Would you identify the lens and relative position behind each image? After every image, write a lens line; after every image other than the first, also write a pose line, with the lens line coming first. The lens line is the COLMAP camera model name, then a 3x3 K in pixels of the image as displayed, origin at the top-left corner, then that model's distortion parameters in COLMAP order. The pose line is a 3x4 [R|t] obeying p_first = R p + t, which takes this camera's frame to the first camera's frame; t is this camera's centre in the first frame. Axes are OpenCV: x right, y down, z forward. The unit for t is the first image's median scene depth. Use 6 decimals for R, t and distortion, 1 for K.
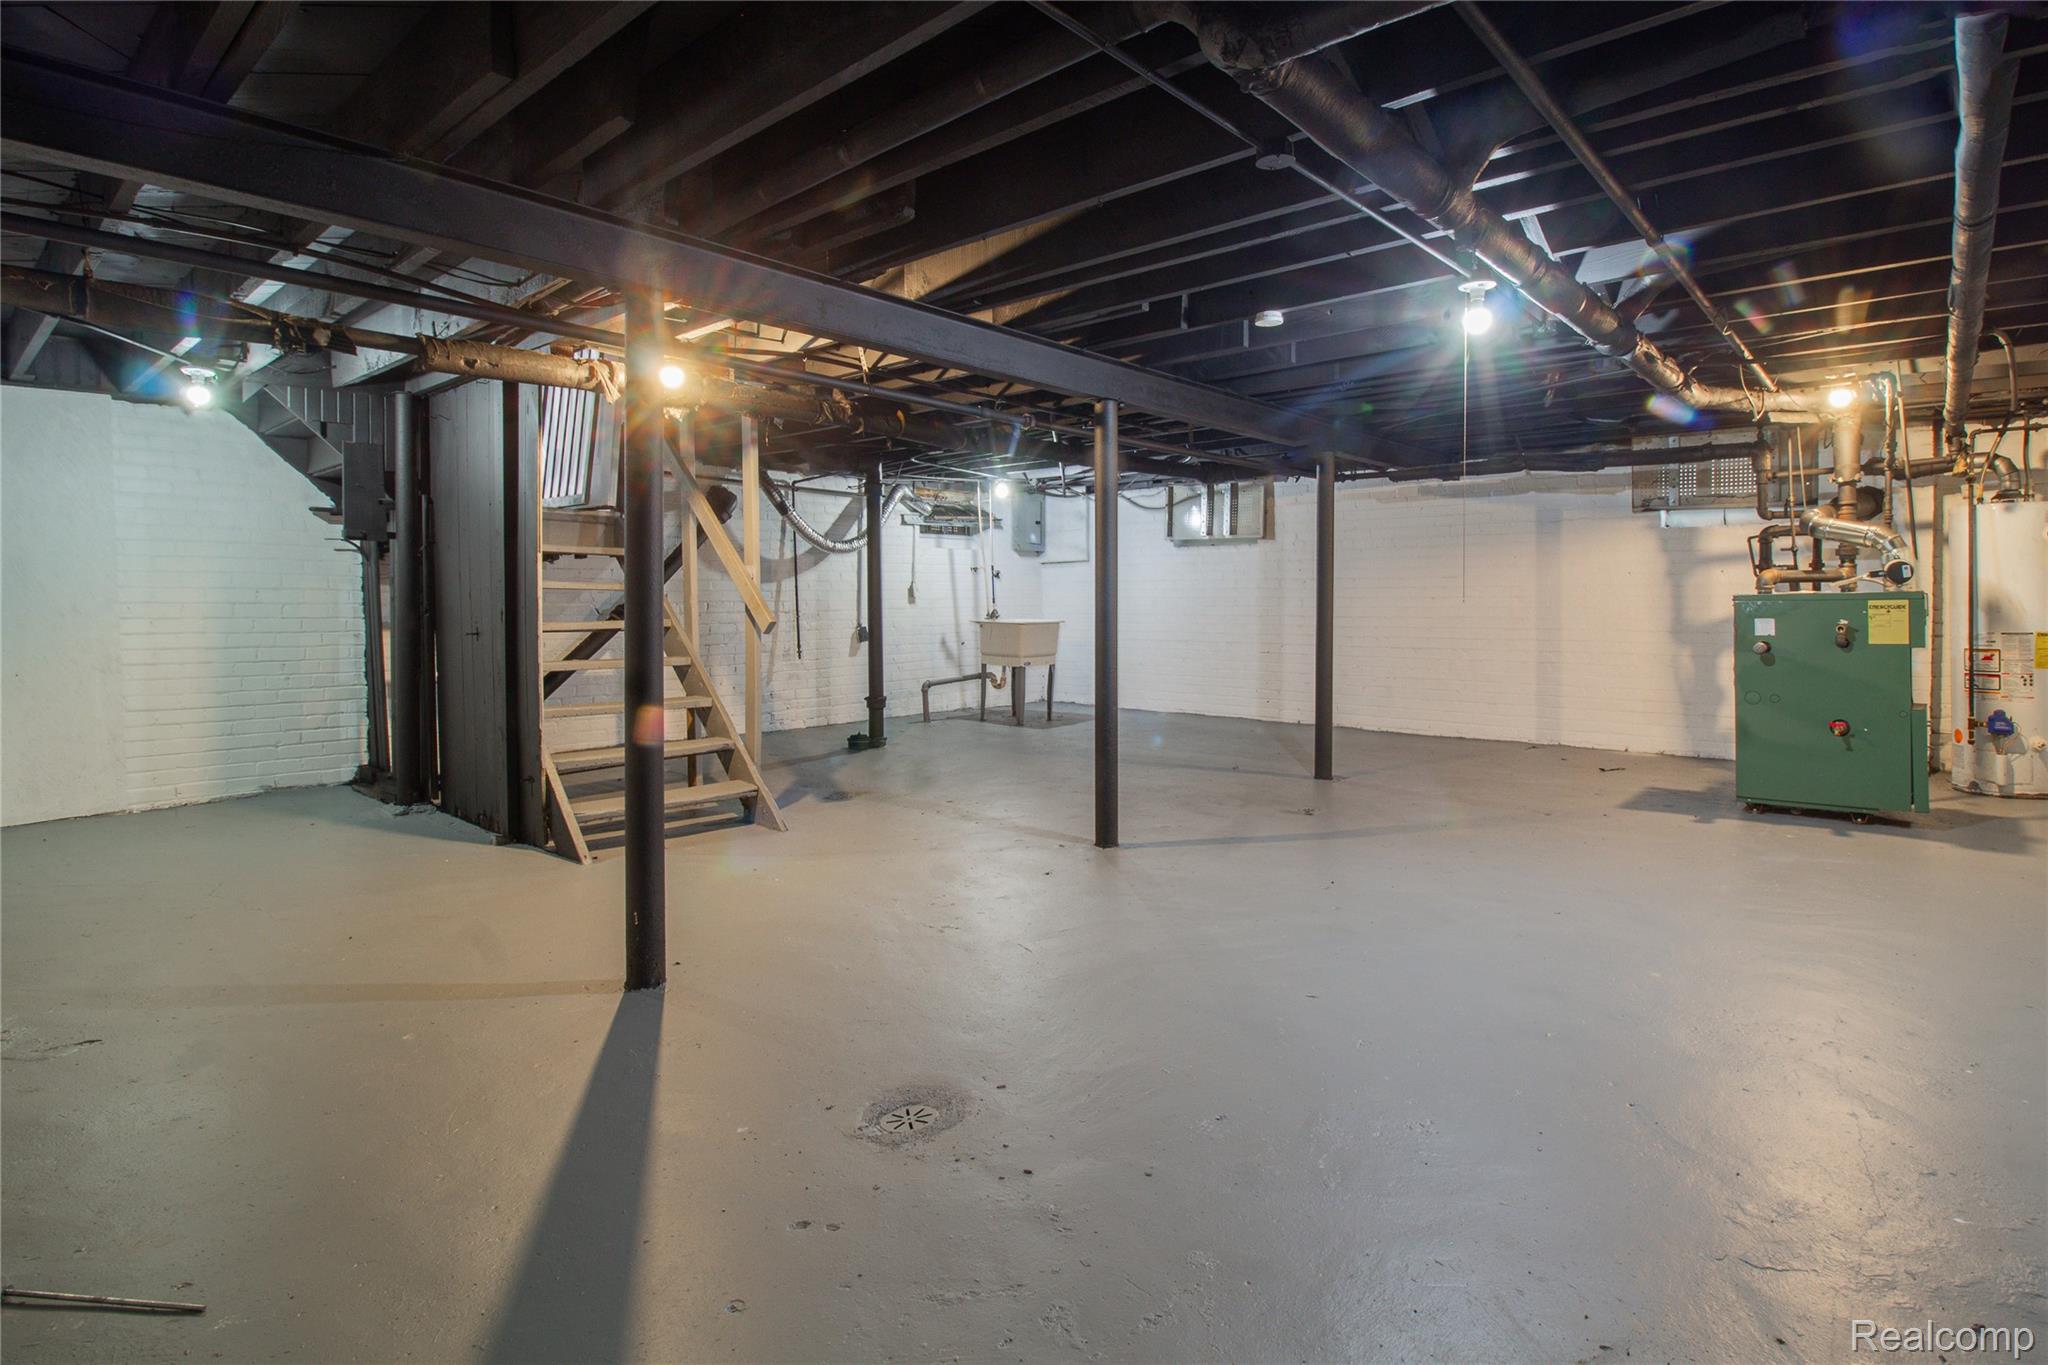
lens RADIAL K [[991.3, 0, 1016.4], [0, 991.3, 615.9], [0, 0, 1]] dist [0.000596, -0.000146]
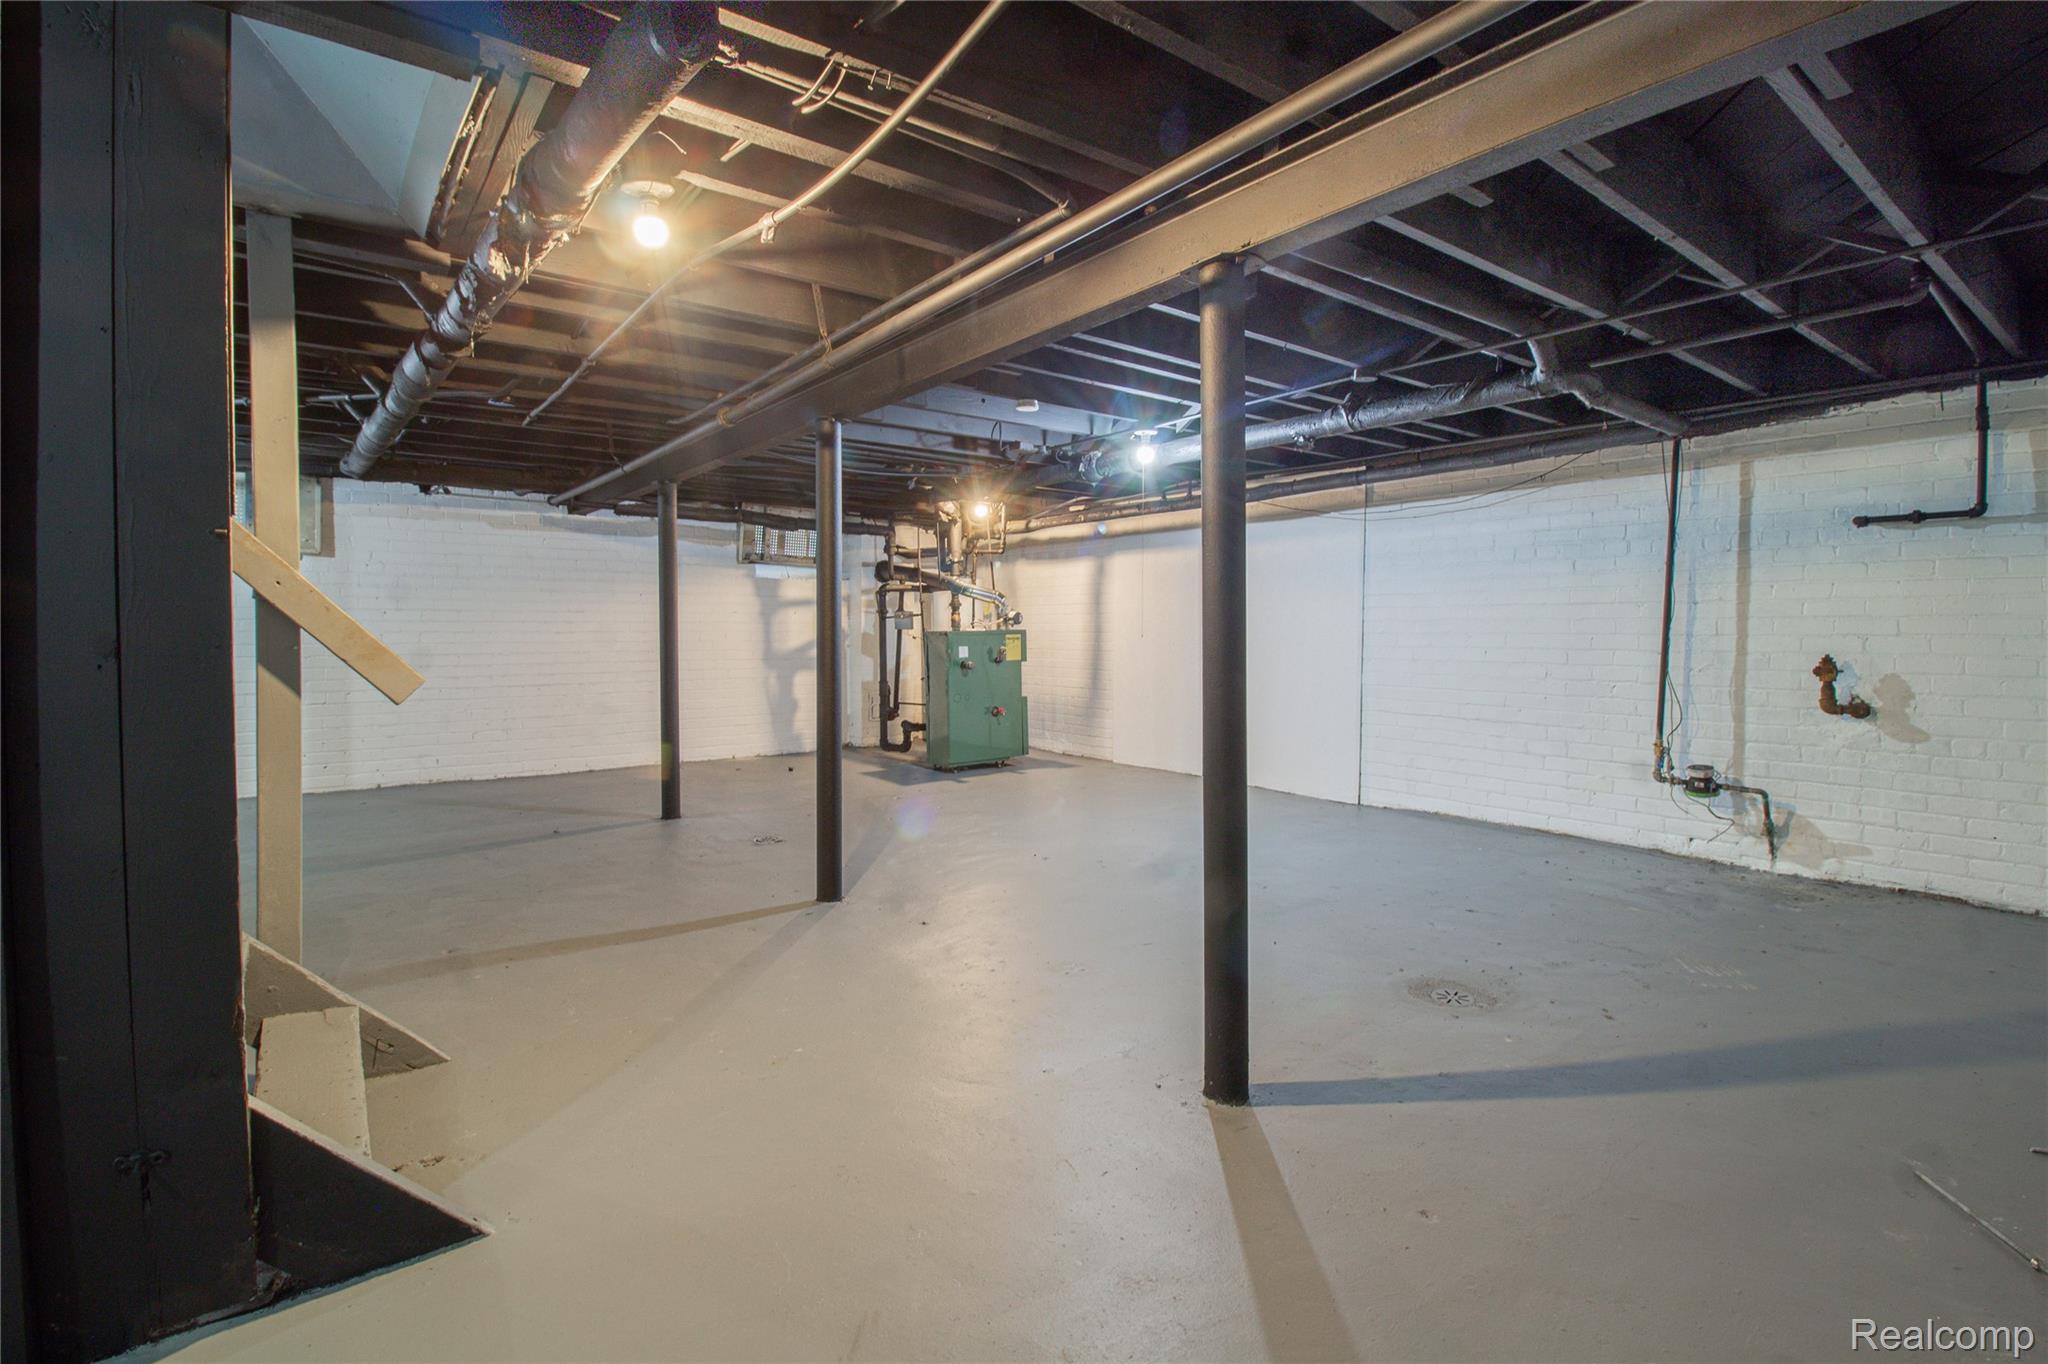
lens RADIAL K [[985.0, 0, 1026.8], [0, 985.0, 653.7], [0, 0, 1]] dist [0.000039, -0.005527]
pose [[0.184164, -0.021633, 0.982657, -0.501609], [0.015929, 0.999692, 0.019023, -0.009339], [-0.982766, 0.012149, 0.184452, 0.415123]]
